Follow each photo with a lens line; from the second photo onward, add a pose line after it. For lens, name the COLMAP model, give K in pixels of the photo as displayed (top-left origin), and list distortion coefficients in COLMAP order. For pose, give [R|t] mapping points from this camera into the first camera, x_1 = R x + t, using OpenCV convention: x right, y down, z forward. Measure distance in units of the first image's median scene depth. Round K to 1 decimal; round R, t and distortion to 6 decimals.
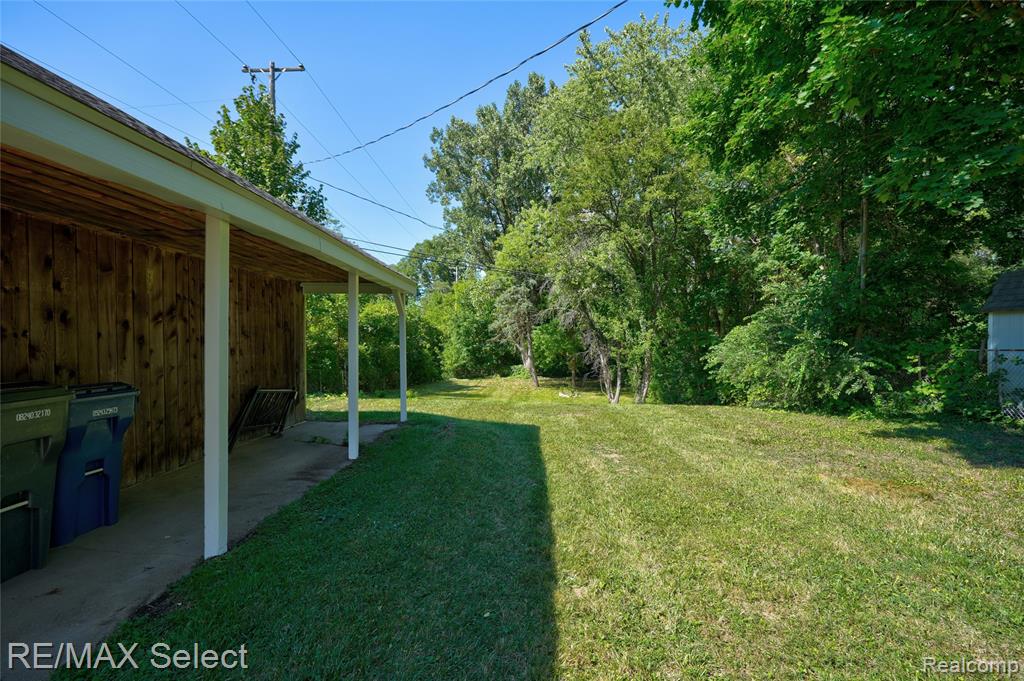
lens RADIAL K [[455.8, 0, 513.1], [0, 455.8, 328.4], [0, 0, 1]] dist [-0.000057, 0.000550]
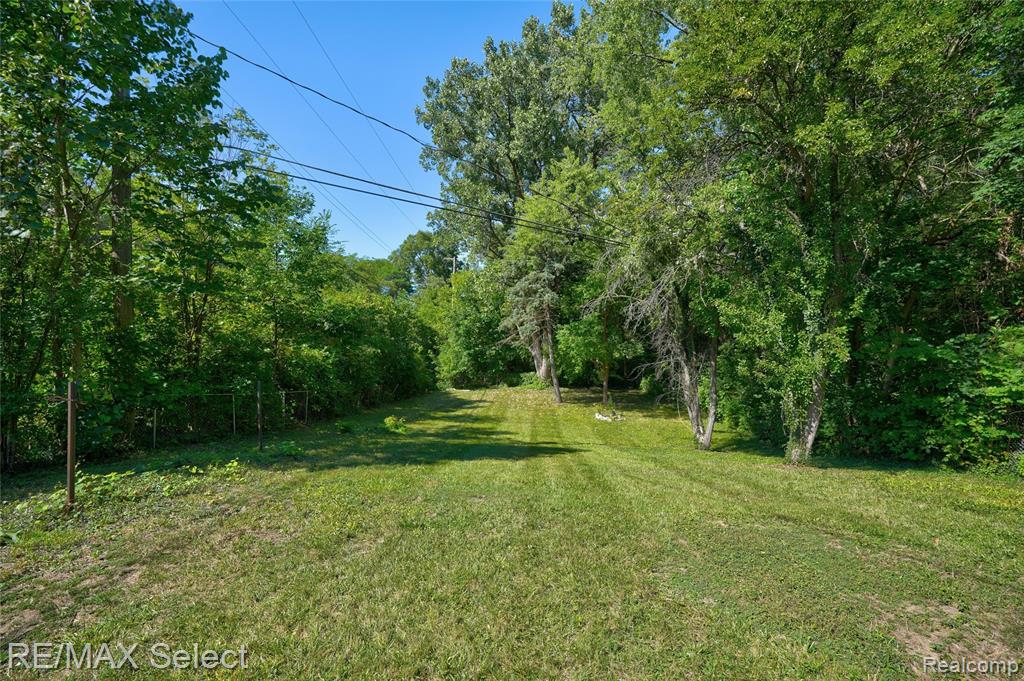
lens RADIAL K [[455.8, 0, 513.1], [0, 455.8, 328.4], [0, 0, 1]] dist [-0.000057, 0.000550]
pose [[0.999890, 0.005438, 0.013805, -0.035909], [-0.005413, 0.999984, -0.001897, 0.002771], [-0.013815, 0.001822, 0.999903, 0.203865]]
